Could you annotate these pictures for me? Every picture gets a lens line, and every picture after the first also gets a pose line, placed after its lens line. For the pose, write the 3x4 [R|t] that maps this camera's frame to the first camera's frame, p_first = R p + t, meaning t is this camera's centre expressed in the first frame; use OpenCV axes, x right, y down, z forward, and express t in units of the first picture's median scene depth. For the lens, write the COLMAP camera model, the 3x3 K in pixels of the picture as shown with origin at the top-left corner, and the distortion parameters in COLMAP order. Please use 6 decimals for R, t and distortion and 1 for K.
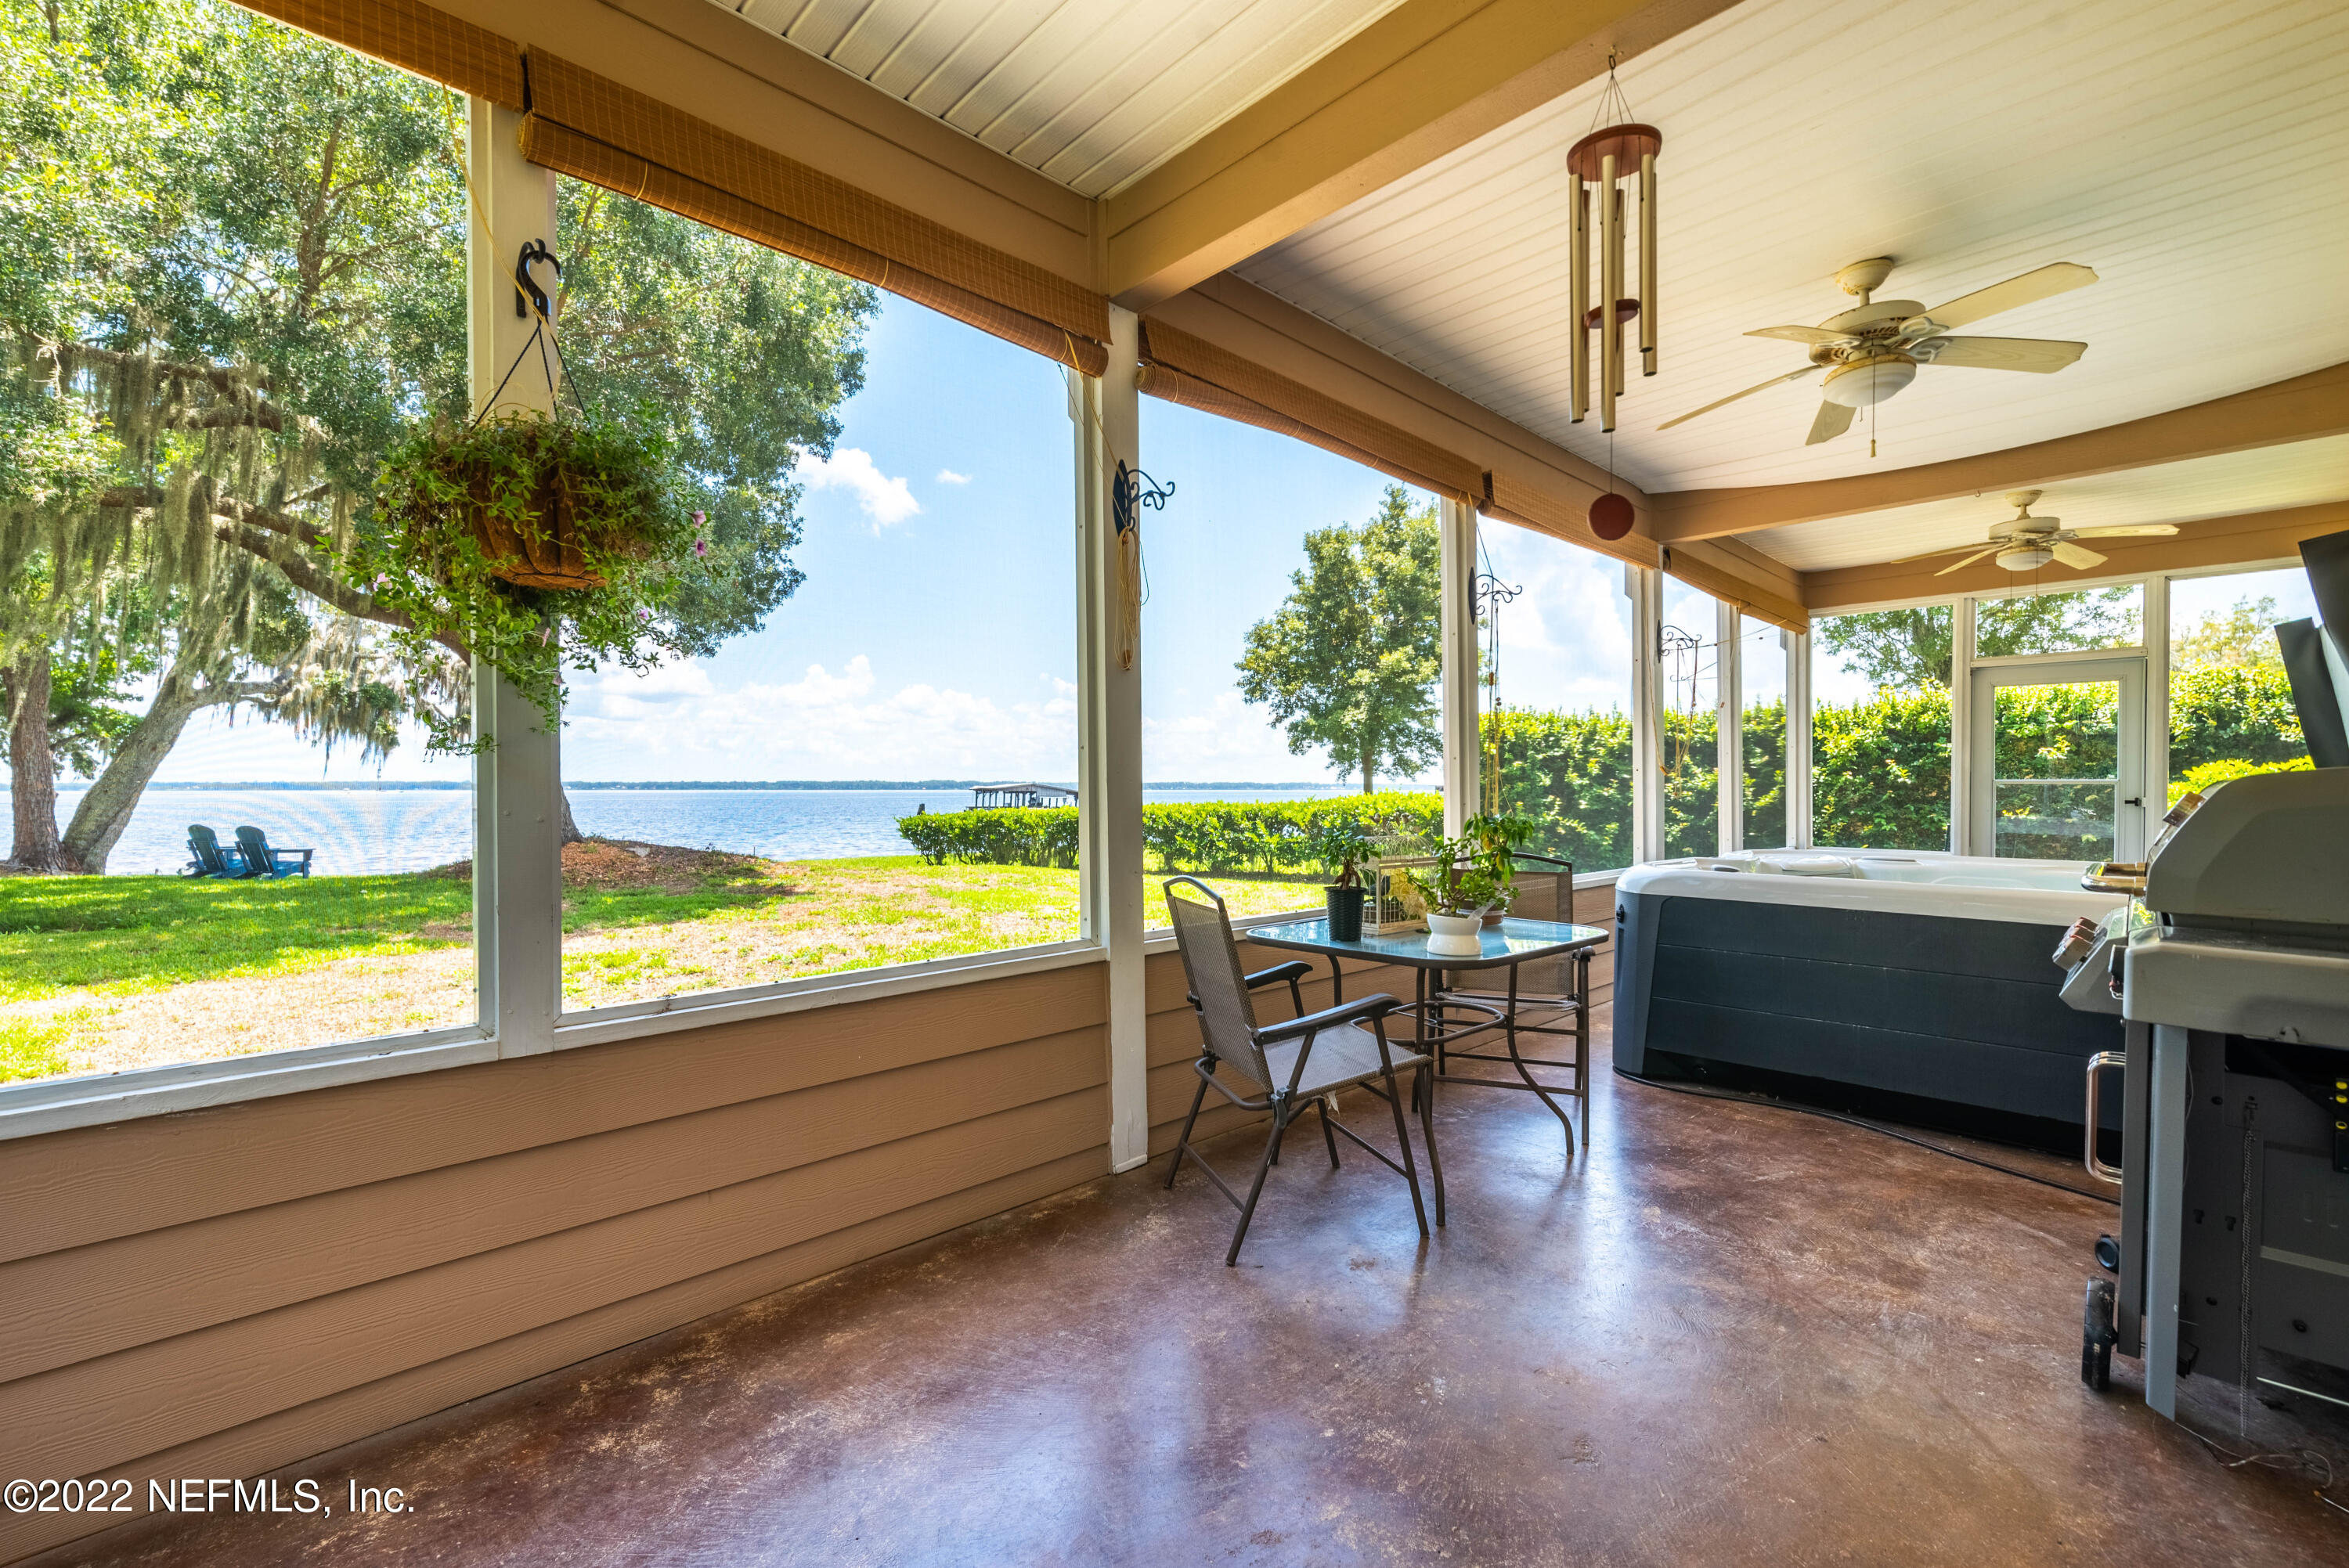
lens RADIAL K [[1012.6, 0, 1168.7], [0, 1012.6, 787.3], [0, 0, 1]] dist [-0.001166, -0.000419]
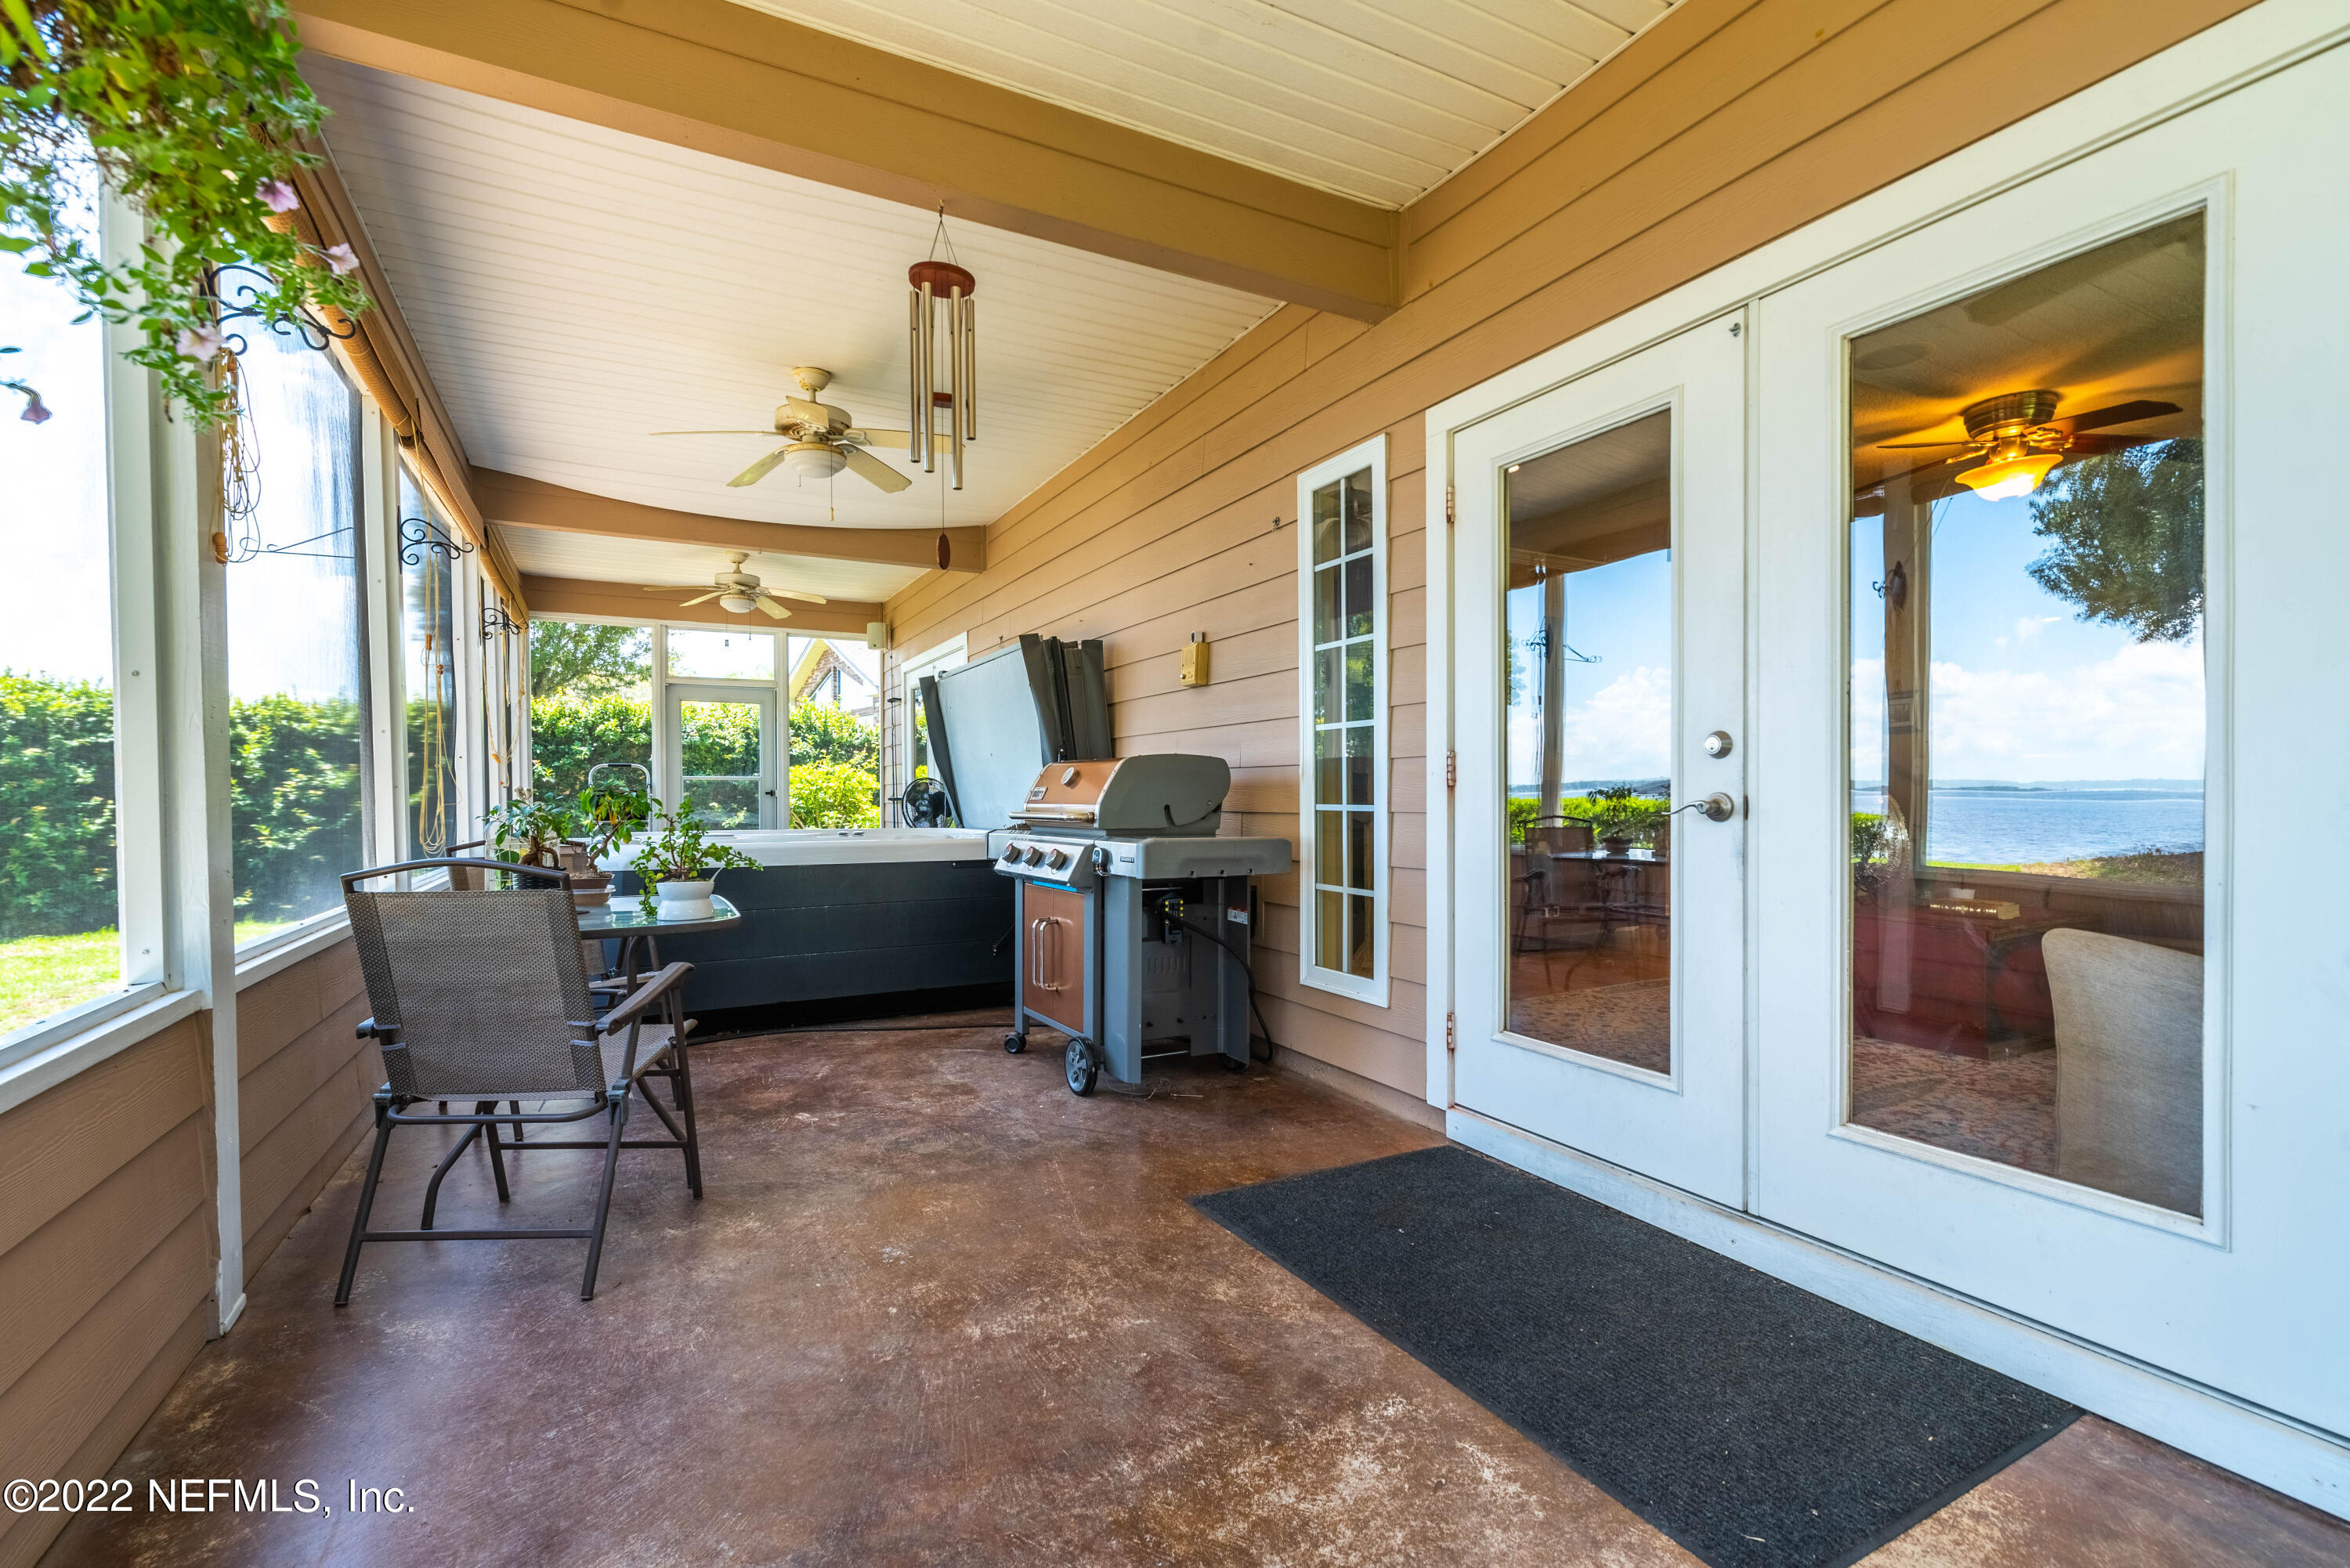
lens RADIAL K [[1017.8, 0, 1172.8], [0, 1017.8, 782.7], [0, 0, 1]] dist [0.000270, -0.000189]
pose [[0.267847, 0.007859, 0.963429, -0.492462], [0.004485, 0.999946, -0.009404, 0.033839], [-0.963451, 0.006840, 0.267798, 0.222097]]
